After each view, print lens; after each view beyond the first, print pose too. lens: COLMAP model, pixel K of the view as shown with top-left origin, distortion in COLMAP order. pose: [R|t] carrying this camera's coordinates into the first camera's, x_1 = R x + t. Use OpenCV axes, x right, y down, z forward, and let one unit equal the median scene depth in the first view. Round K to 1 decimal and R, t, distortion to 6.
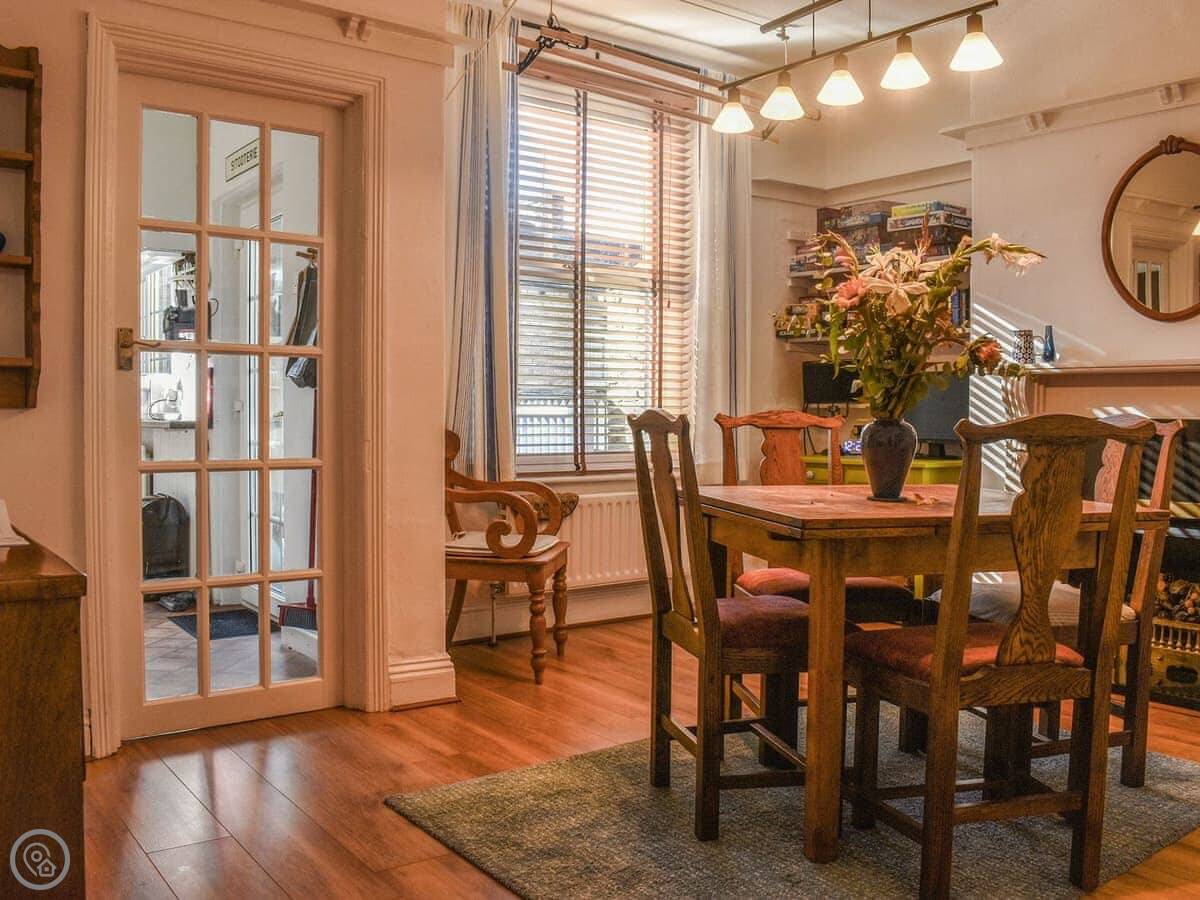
lens RADIAL K [[1067.9, 0, 599.0], [0, 1067.9, 447.7], [0, 0, 1]] dist [-0.100371, 0.016208]
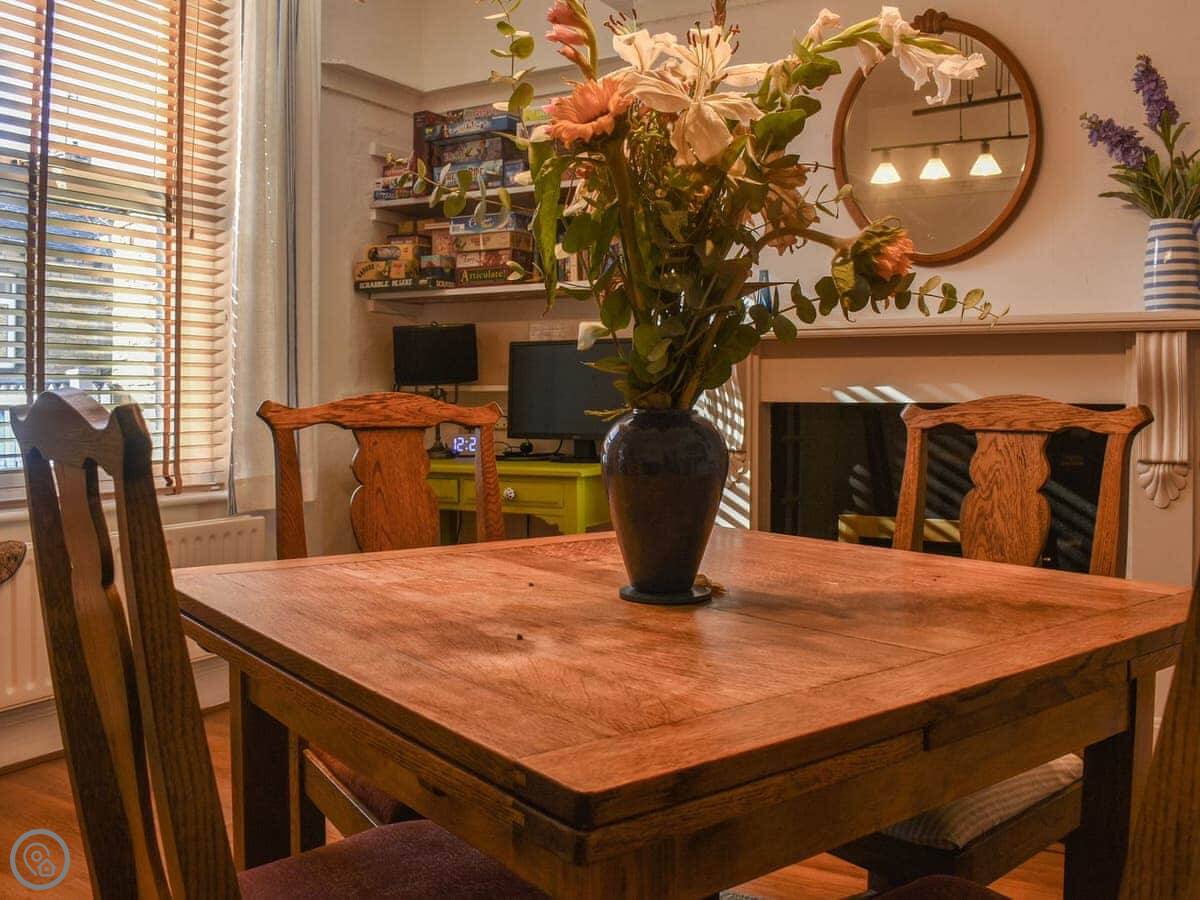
lens RADIAL K [[1067.9, 0, 609.3], [0, 1067.9, 396.7], [0, 0, 1]] dist [-0.100371, 0.016208]
pose [[0.913900, -0.004985, 0.405908, 0.038525], [0.019414, 0.999317, -0.031439, -0.010099], [-0.405474, 0.036613, 0.913373, 0.317342]]
